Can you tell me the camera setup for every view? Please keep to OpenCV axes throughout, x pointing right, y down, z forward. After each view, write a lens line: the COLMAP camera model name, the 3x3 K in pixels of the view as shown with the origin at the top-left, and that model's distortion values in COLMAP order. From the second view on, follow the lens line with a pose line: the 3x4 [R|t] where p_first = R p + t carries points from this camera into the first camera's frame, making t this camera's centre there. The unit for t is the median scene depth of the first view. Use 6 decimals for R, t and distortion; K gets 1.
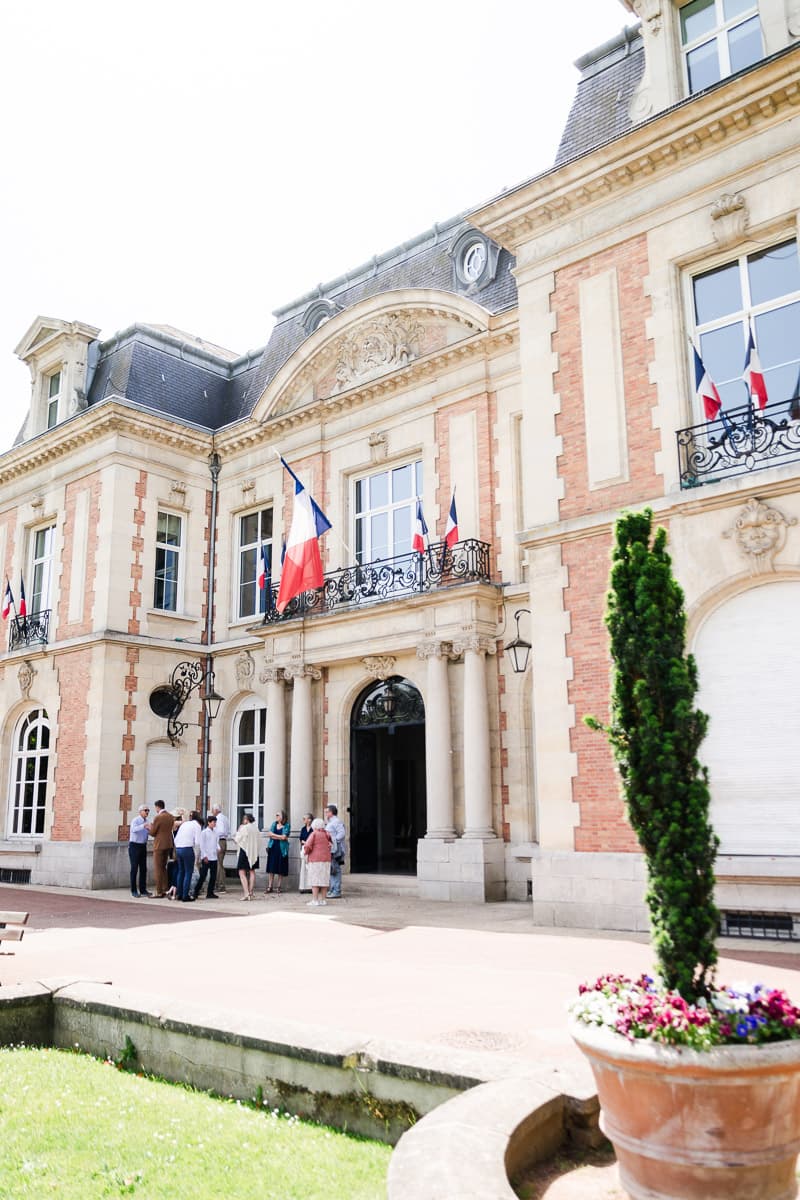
lens RADIAL K [[987.0, 0, 400.0], [0, 987.0, 600.0], [0, 0, 1]] dist [-0.004503, -0.001646]
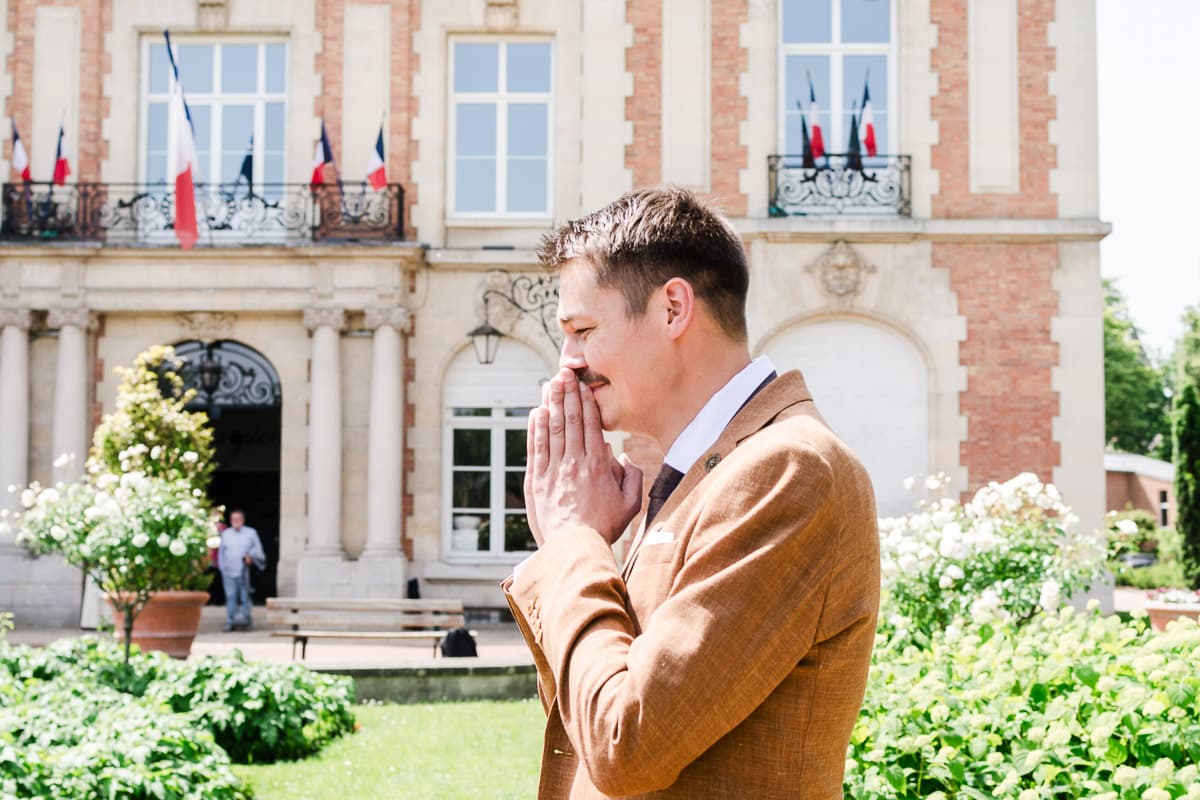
lens RADIAL K [[2033.6, 0, 600.0], [0, 2033.6, 400.0], [0, 0, 1]] dist [-0.000267, 0.226609]
pose [[0.771521, 0.063469, 0.633030, -0.754682], [-0.150447, 0.984991, 0.084603, -0.049406], [-0.618159, -0.160511, 0.769490, -0.345625]]
